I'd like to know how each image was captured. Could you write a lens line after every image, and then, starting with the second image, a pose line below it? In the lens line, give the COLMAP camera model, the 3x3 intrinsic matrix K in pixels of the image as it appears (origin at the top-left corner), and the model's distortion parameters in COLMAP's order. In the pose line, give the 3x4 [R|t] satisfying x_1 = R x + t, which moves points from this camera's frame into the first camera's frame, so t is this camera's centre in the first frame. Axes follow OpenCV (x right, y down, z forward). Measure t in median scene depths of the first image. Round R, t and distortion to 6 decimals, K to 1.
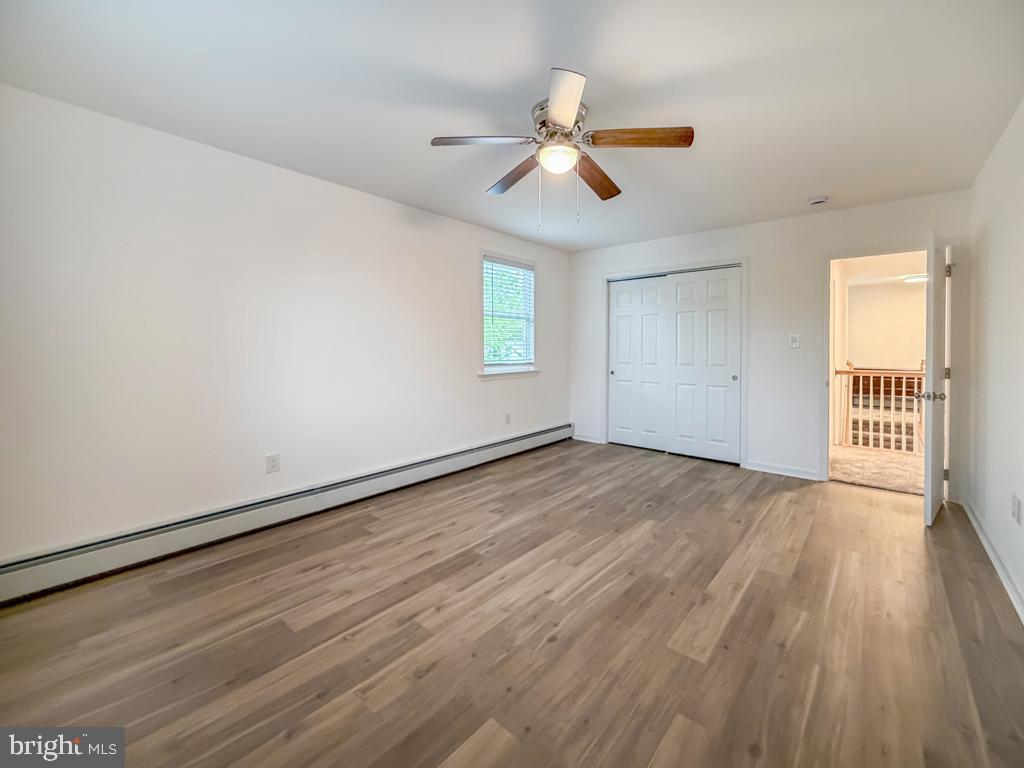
lens RADIAL K [[418.6, 0, 515.7], [0, 418.6, 370.3], [0, 0, 1]] dist [-0.001005, -0.000071]
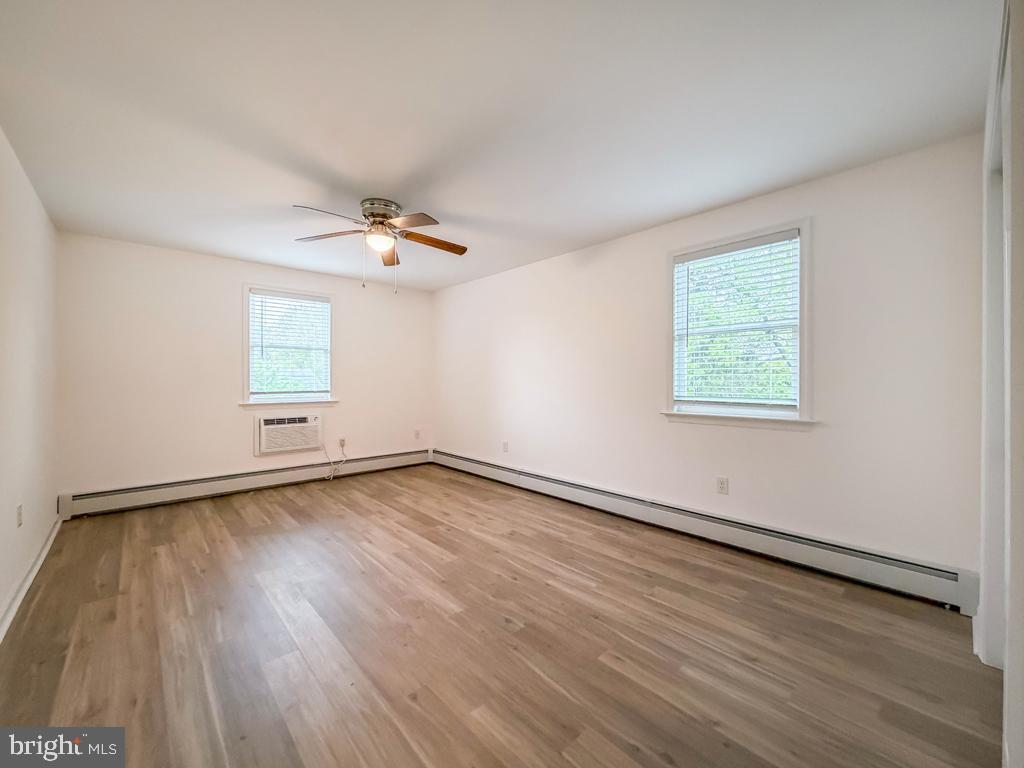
lens RADIAL K [[411.3, 0, 512.1], [0, 411.3, 391.3], [0, 0, 1]] dist [0.000655, -0.000156]
pose [[-0.113395, 0.026938, -0.993185, 1.019274], [-0.056701, 0.997828, 0.033537, -0.056036], [0.991931, 0.060117, -0.111621, 1.143686]]
